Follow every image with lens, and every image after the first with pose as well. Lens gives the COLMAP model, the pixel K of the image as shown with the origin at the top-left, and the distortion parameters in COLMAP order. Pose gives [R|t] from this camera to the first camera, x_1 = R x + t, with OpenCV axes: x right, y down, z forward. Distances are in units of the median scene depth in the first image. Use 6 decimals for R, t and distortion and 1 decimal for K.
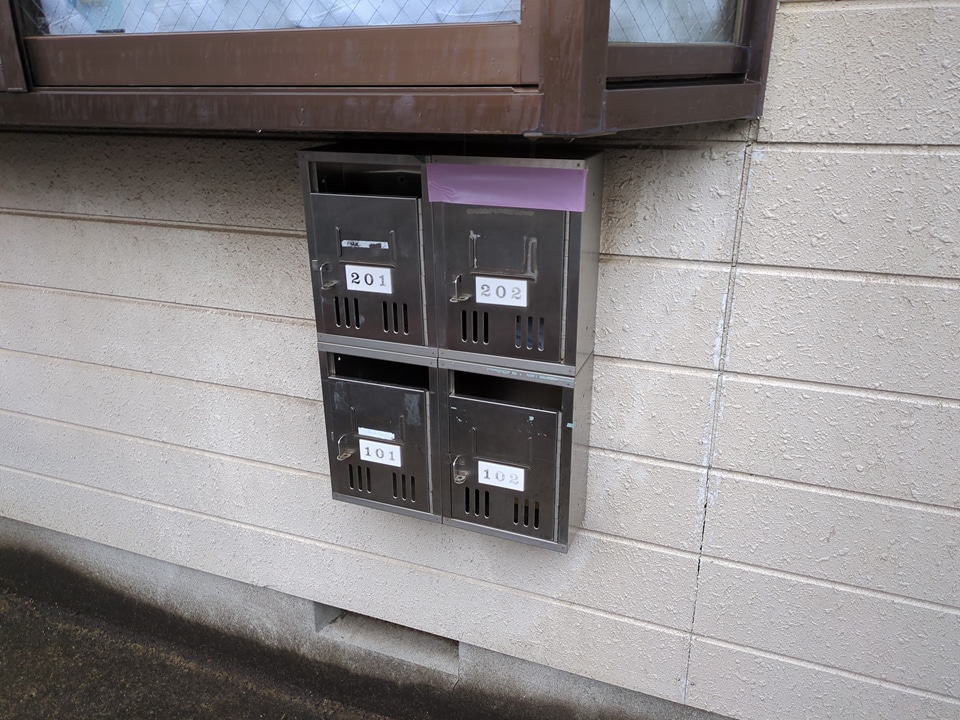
lens RADIAL K [[722.1, 0, 480.0], [0, 722.1, 360.0], [0, 0, 1]] dist [0.066240, -0.034042]
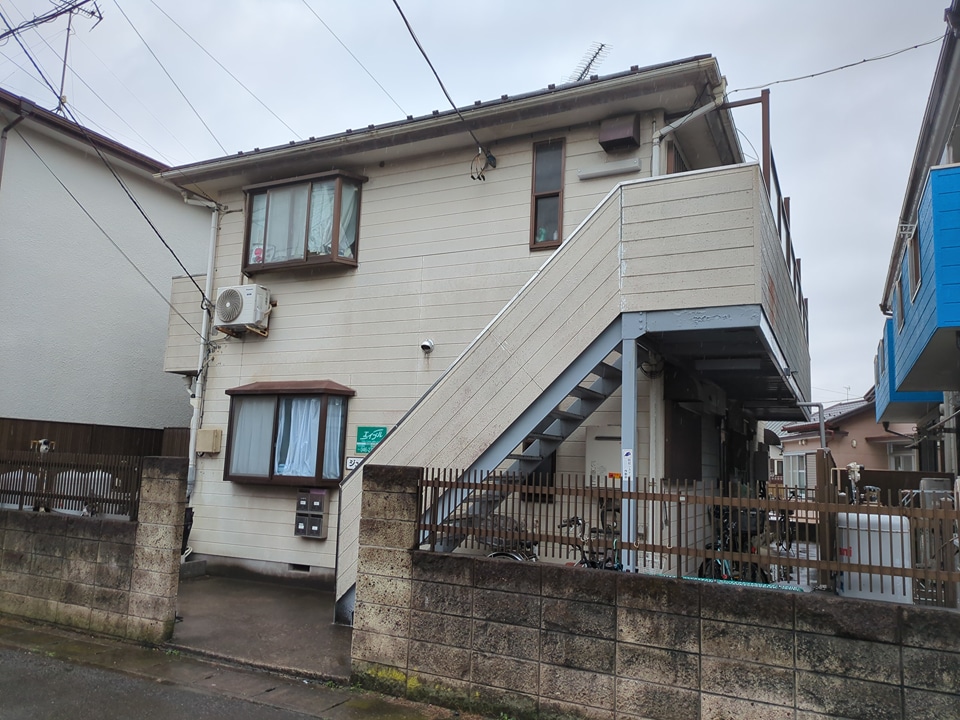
lens RADIAL K [[722.1, 0, 480.0], [0, 722.1, 360.0], [0, 0, 1]] dist [0.066240, -0.034042]
pose [[0.995555, 0.037238, -0.086512, 2.534265], [-0.075113, 0.868068, -0.490731, 2.410899], [0.056825, 0.495047, 0.867006, -6.949042]]
